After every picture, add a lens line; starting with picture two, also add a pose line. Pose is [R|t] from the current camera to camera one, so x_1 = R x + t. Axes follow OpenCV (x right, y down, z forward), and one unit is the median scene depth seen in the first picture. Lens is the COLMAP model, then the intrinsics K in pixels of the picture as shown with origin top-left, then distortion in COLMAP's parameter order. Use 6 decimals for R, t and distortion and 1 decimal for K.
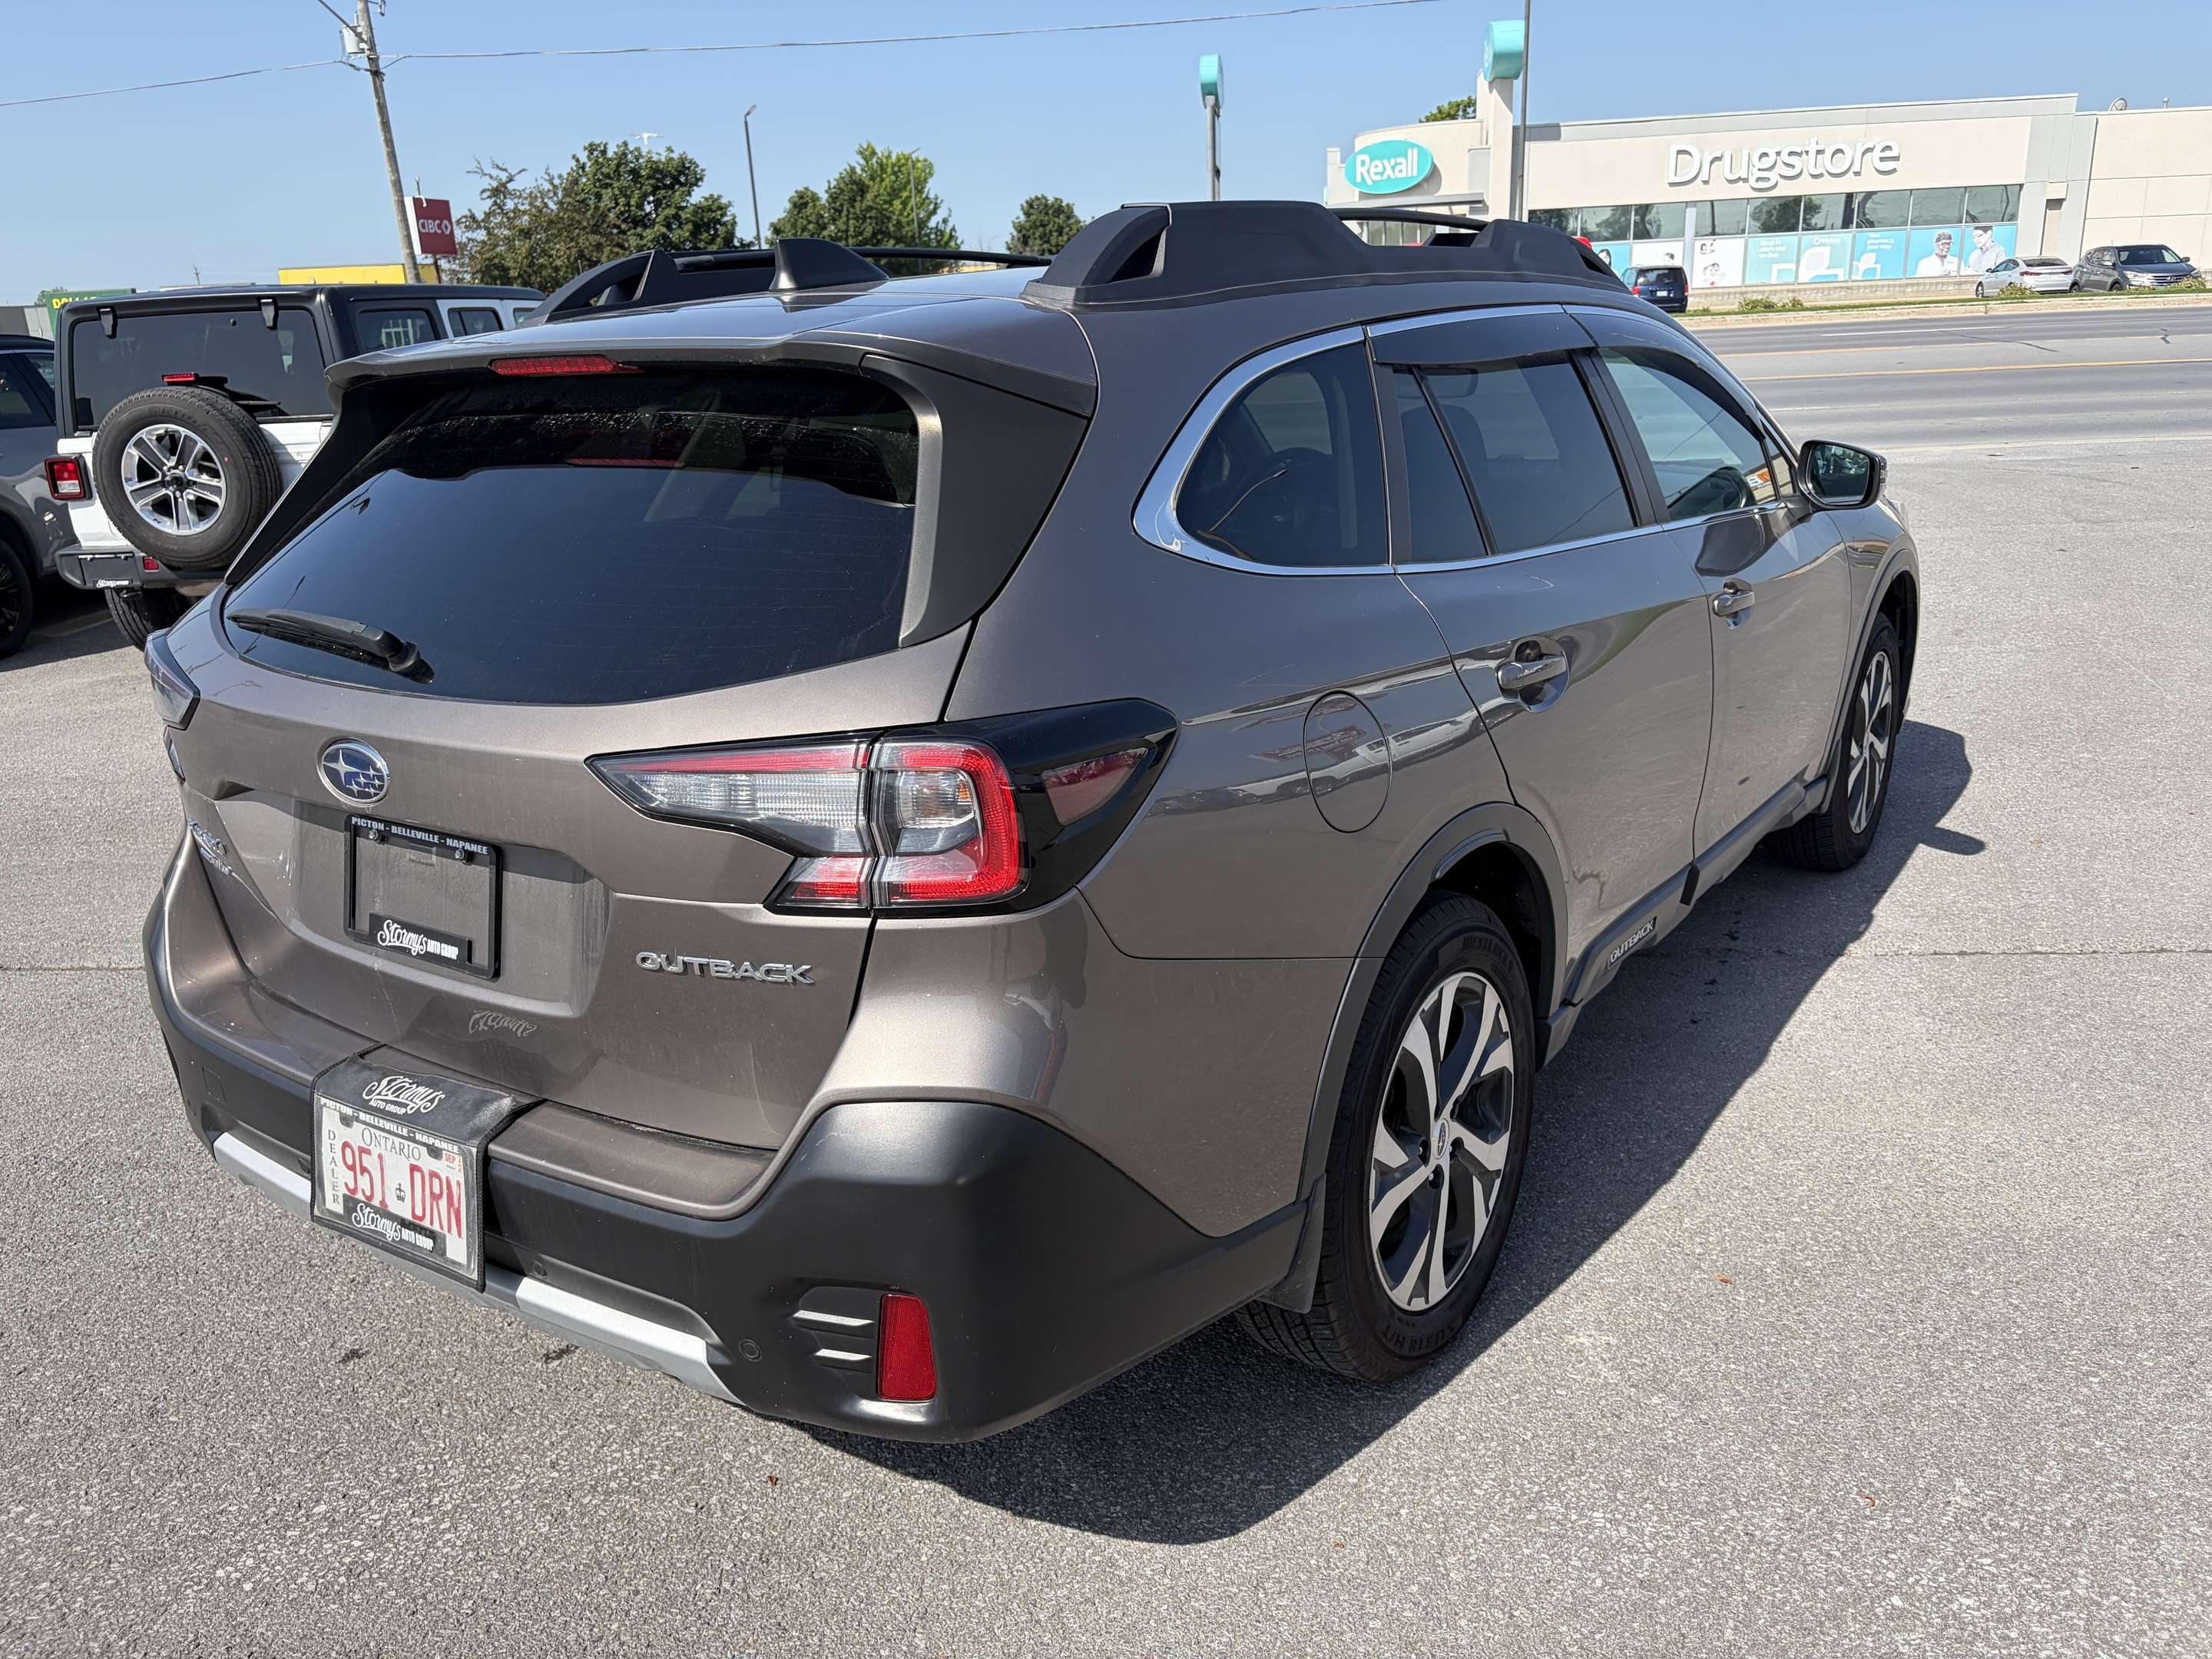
lens RADIAL K [[1721.8, 0, 1076.6], [0, 1721.8, 760.4], [0, 0, 1]] dist [0.074451, -0.118323]
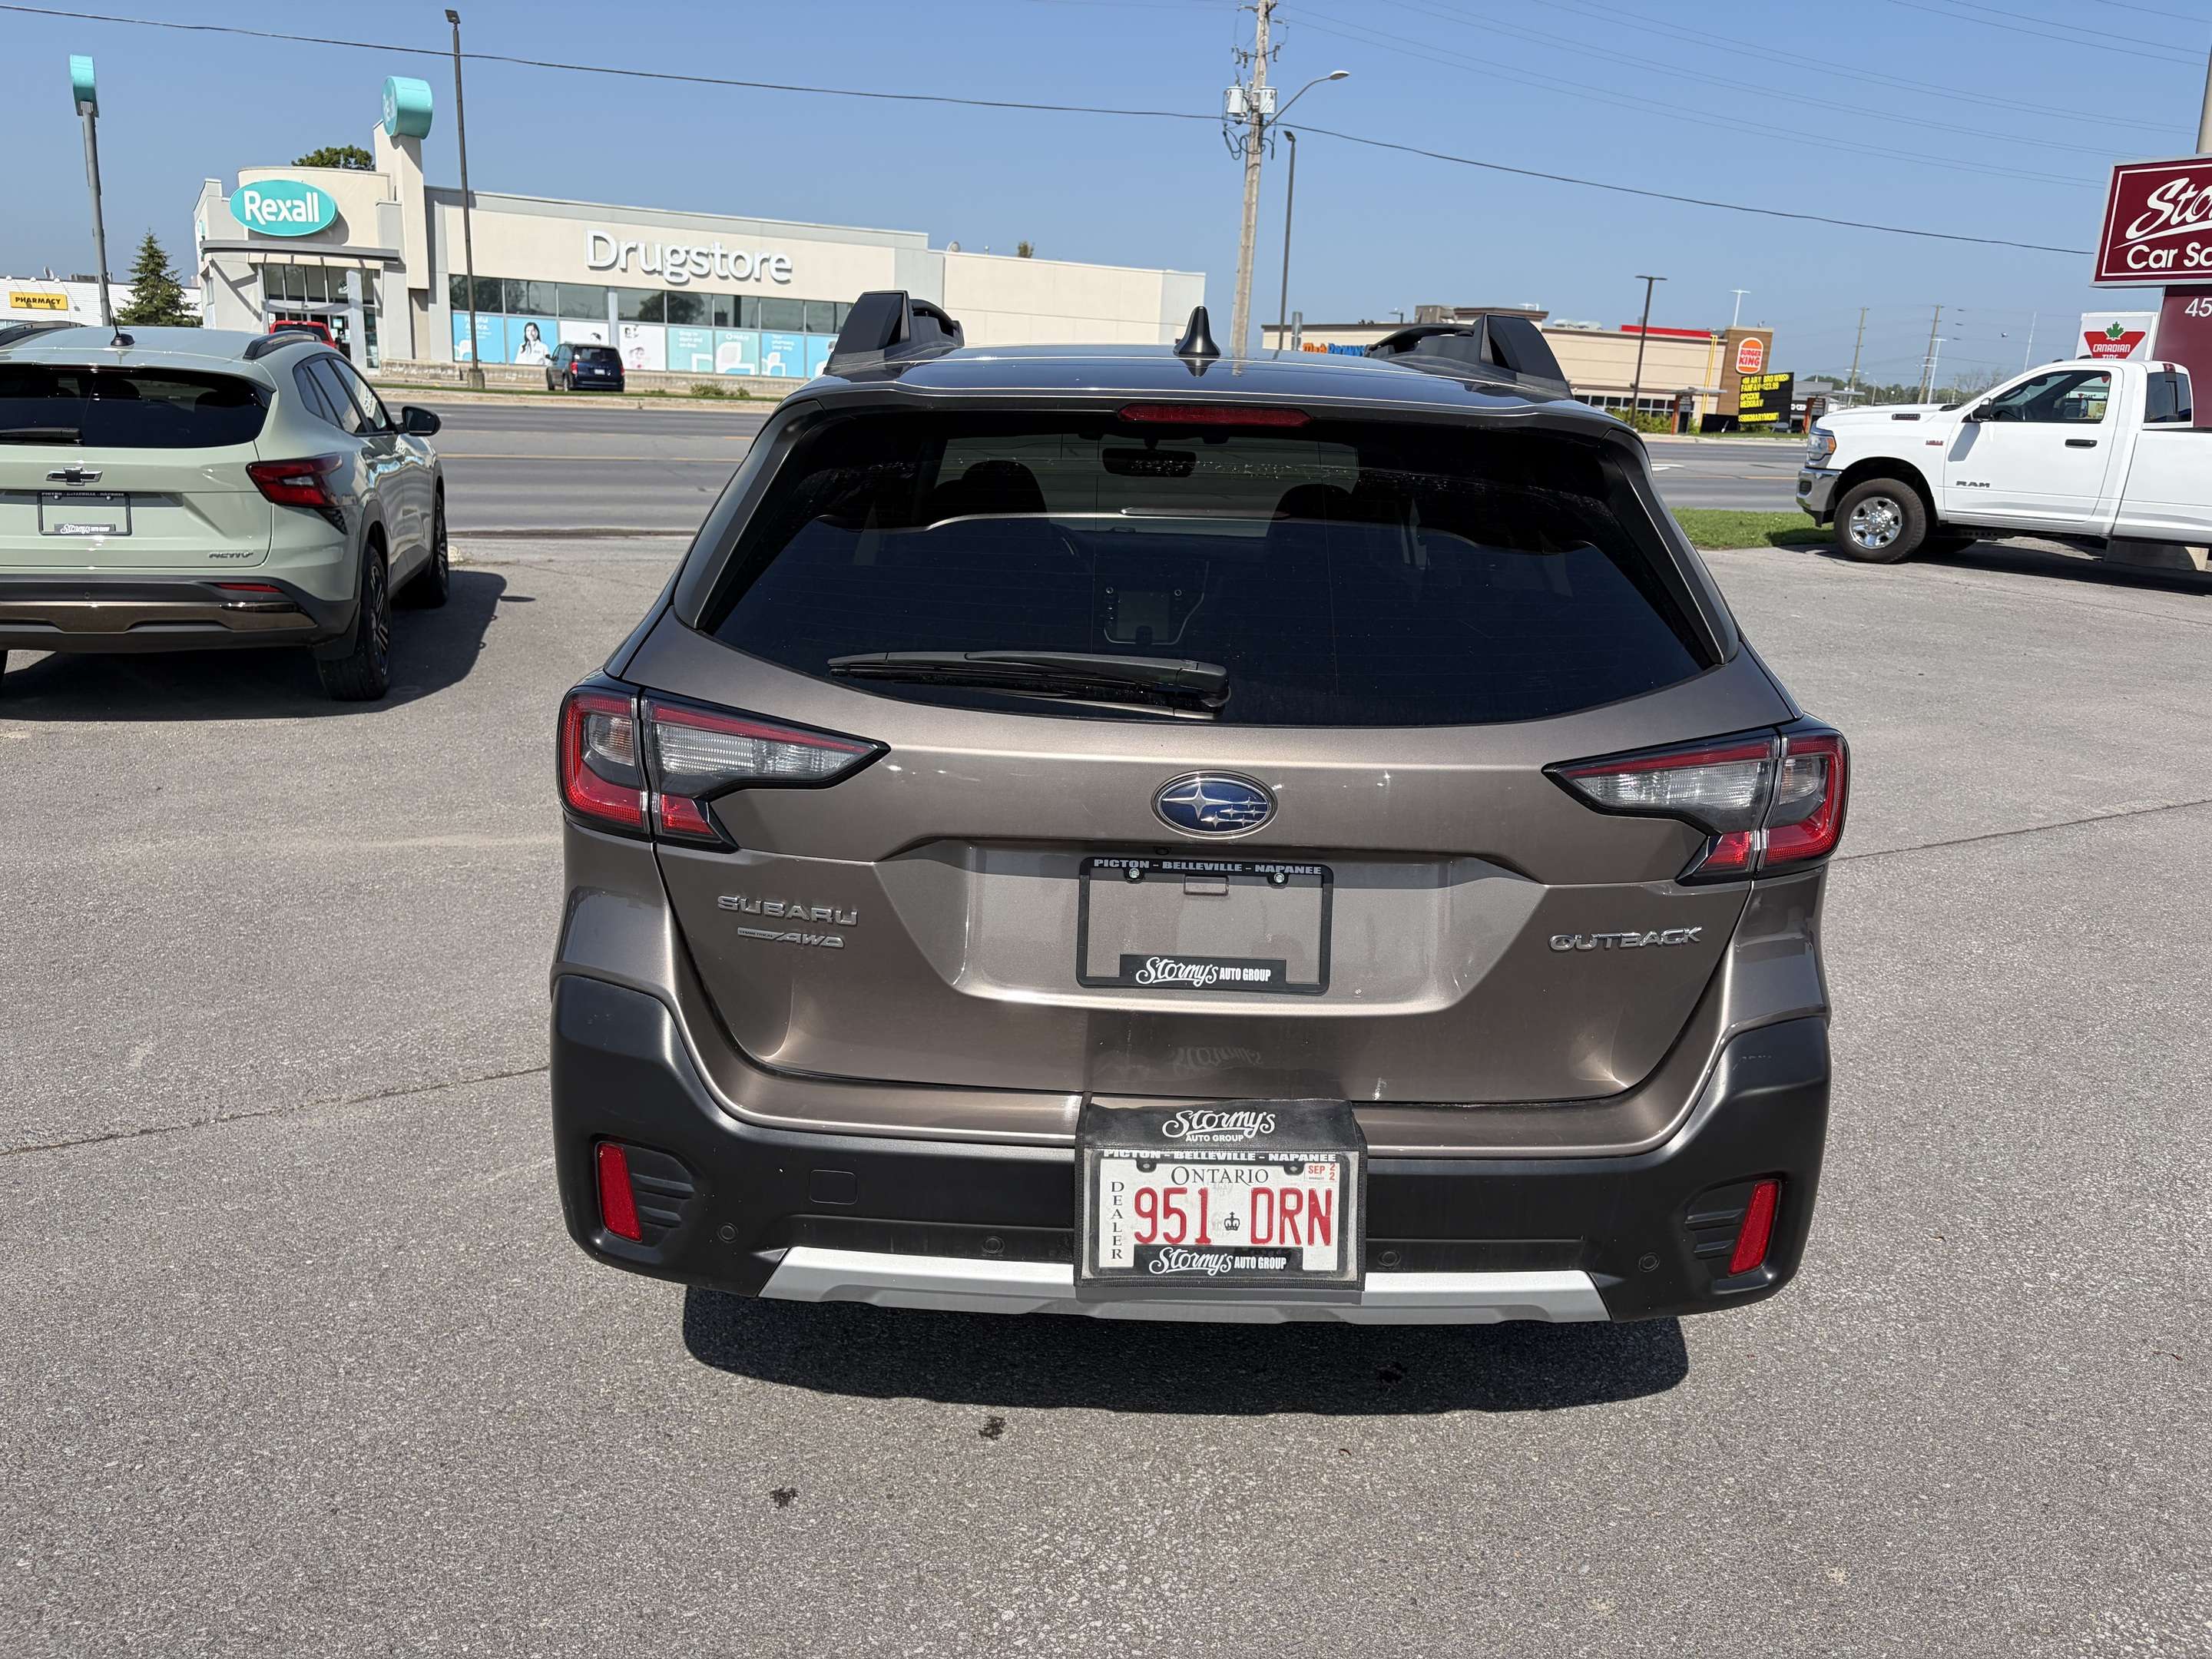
lens RADIAL K [[1680.3, 0, 1103.2], [0, 1680.3, 753.9], [0, 0, 1]] dist [0.119876, -0.121043]
pose [[0.807738, -0.051515, 0.587286, -0.828372], [0.075194, 0.997041, -0.015961, -0.009749], [-0.584726, 0.057053, 0.809222, 0.190451]]
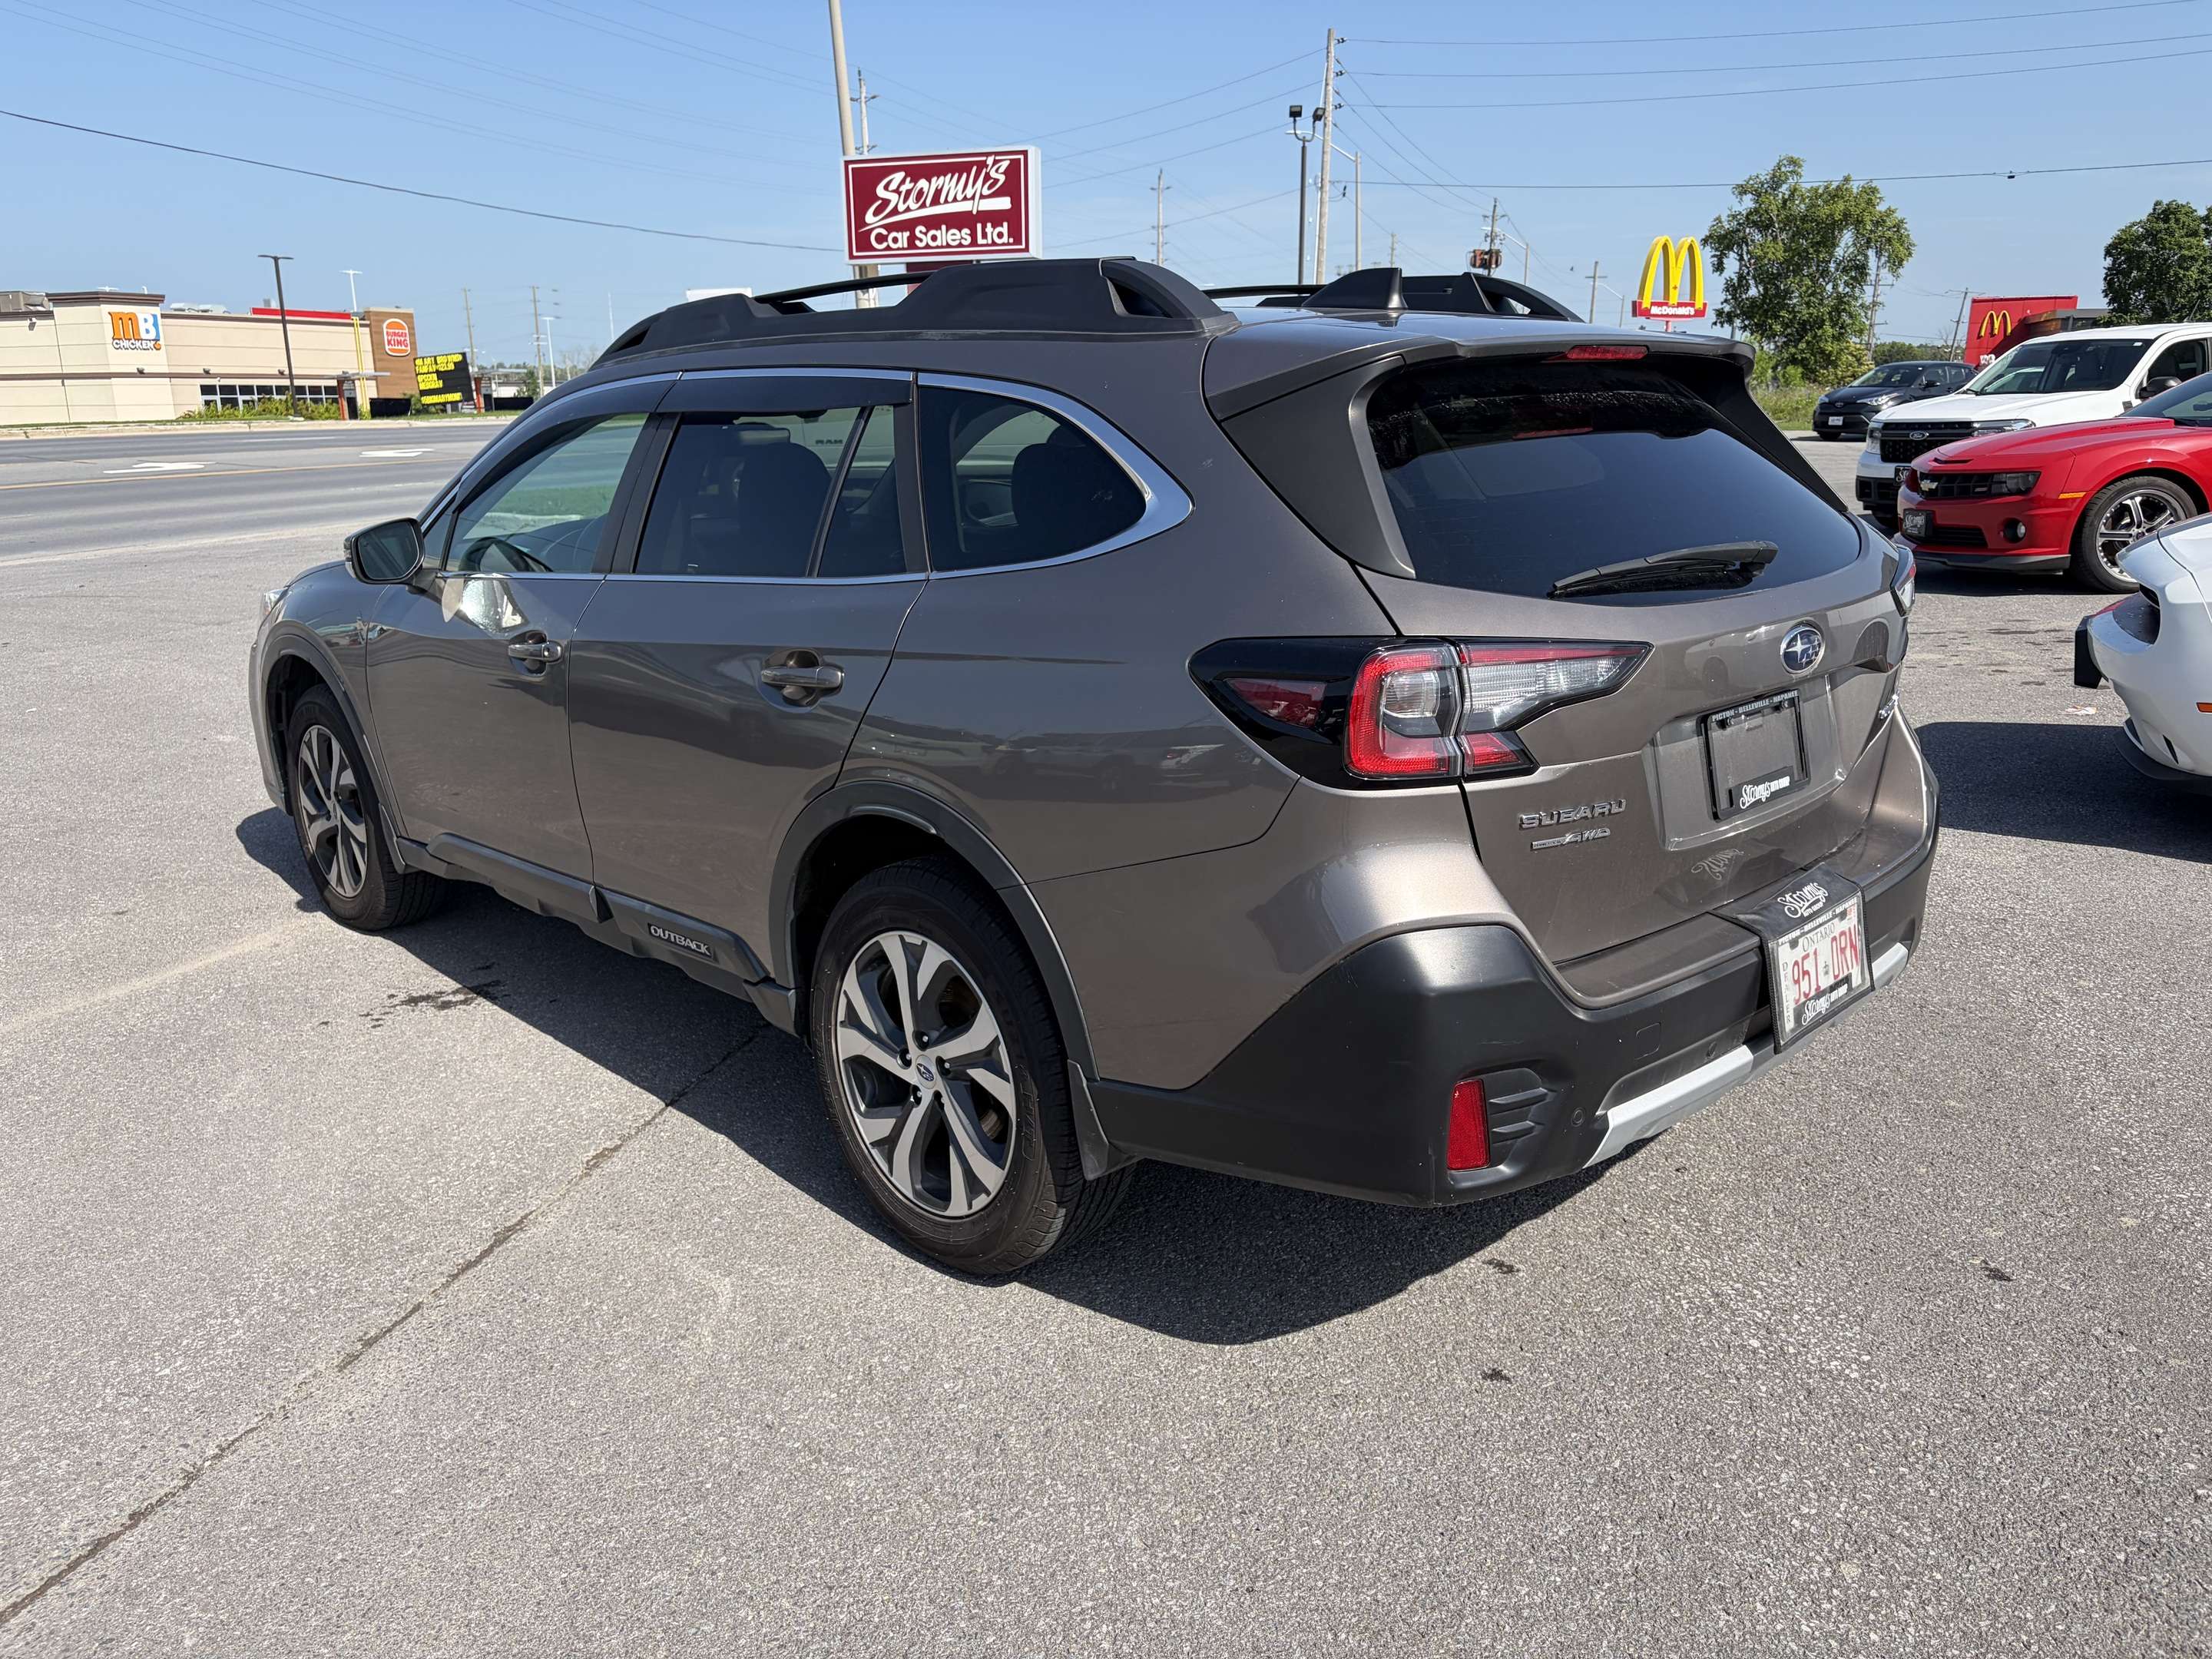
lens RADIAL K [[1721.8, 0, 1076.6], [0, 1721.8, 760.4], [0, 0, 1]] dist [0.074451, -0.118323]
pose [[0.189634, -0.175224, 0.966093, -1.409384], [0.262035, 0.957291, 0.122193, -0.168159], [-0.946244, 0.229978, 0.227449, 0.980601]]
